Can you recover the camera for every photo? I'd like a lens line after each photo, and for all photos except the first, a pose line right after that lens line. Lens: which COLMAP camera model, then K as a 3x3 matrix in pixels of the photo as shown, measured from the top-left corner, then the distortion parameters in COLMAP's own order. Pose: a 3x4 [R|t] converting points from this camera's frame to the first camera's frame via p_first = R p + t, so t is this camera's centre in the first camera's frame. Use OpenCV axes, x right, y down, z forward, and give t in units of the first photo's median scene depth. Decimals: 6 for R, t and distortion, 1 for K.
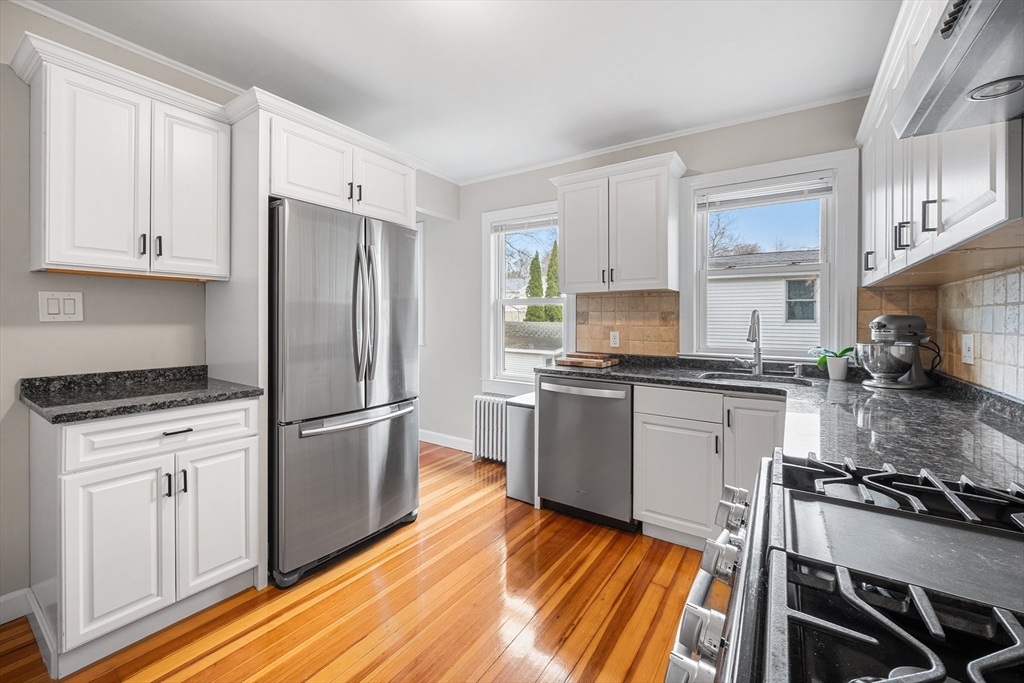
lens RADIAL K [[422.5, 0, 512.1], [0, 422.5, 319.9], [0, 0, 1]] dist [-0.001069, 0.000026]
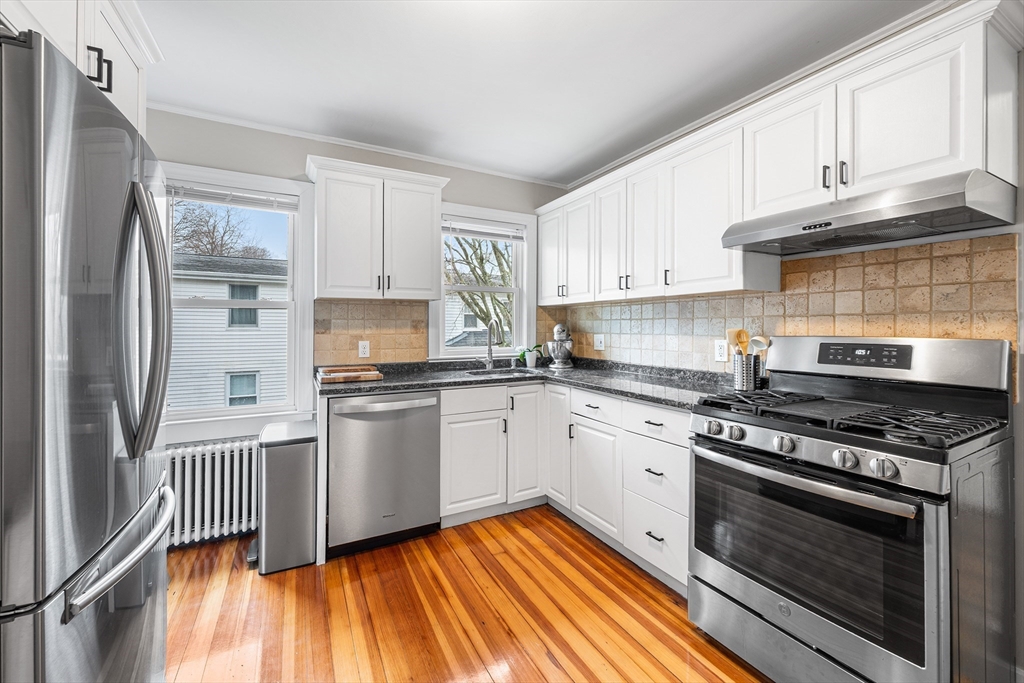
lens RADIAL K [[412.5, 0, 536.2], [0, 412.5, 322.4], [0, 0, 1]] dist [0.000946, 0.000037]
pose [[0.448095, 0.000397, 0.893986, -0.515438], [0.003887, 0.999990, -0.002393, -0.012068], [-0.893978, 0.004547, 0.448088, 0.313317]]
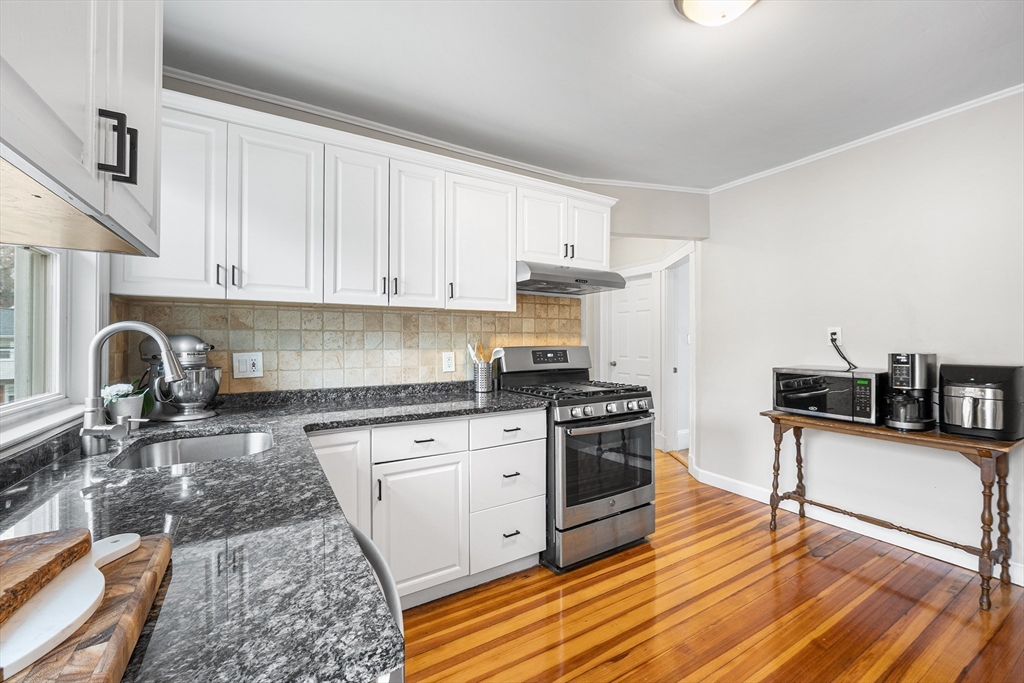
lens RADIAL K [[414.8, 0, 492.6], [0, 414.8, 342.3], [0, 0, 1]] dist [0.000206, 0.000011]
pose [[-0.892248, -0.009255, 0.451451, -0.044020], [-0.006924, 0.999953, 0.006814, -0.005674], [-0.451493, 0.002954, -0.892270, 1.274125]]
